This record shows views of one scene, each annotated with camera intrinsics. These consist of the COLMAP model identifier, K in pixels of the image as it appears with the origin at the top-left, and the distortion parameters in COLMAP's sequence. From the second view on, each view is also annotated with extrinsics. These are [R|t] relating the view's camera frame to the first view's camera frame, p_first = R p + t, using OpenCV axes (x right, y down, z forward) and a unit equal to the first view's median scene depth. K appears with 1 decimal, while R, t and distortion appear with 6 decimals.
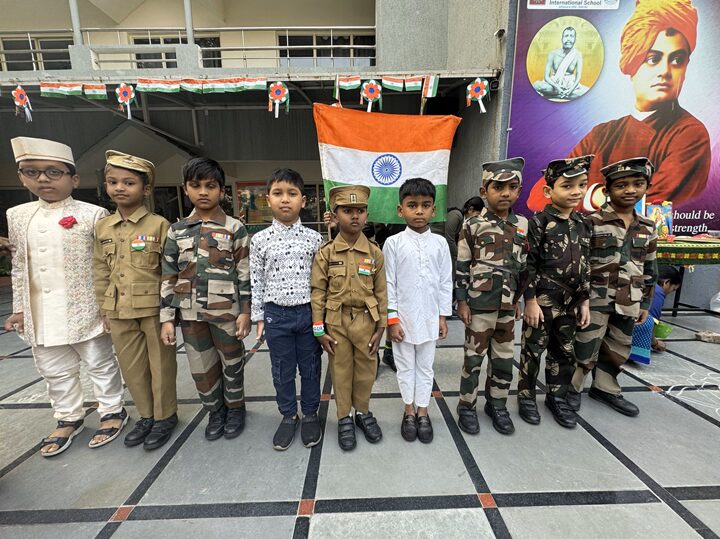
lens RADIAL K [[286.8, 0, 359.4], [0, 286.8, 272.2], [0, 0, 1]] dist [-0.006074, -0.000214]
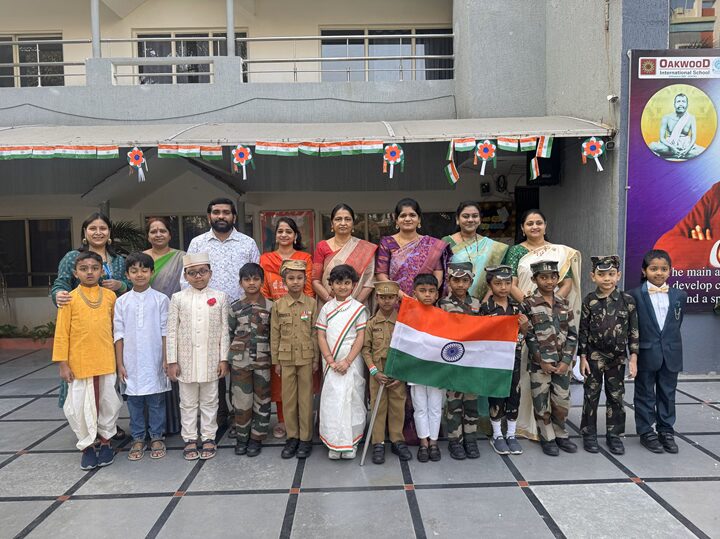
lens RADIAL K [[512.2, 0, 352.6], [0, 512.2, 270.0], [0, 0, 1]] dist [0.036778, -0.050738]
pose [[0.999956, -0.003255, -0.008807, -0.414867], [0.002229, 0.993469, -0.114082, -0.015419], [0.009121, 0.114058, 0.993432, -0.752711]]
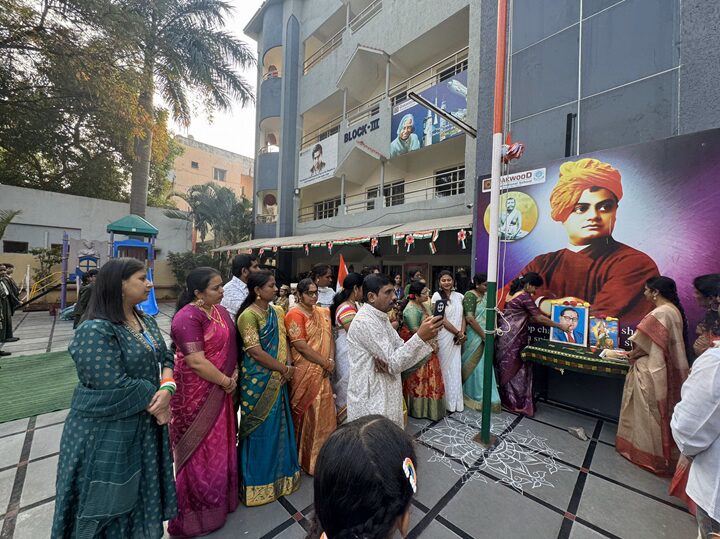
lens RADIAL K [[286.8, 0, 360.5], [0, 286.8, 270.7], [0, 0, 1]] dist [-0.006074, -0.000214]
pose [[0.699693, 0.032853, -0.713688, 1.236007], [-0.162874, 0.979972, -0.114569, -0.142310], [0.695630, 0.196404, 0.691031, -0.563568]]
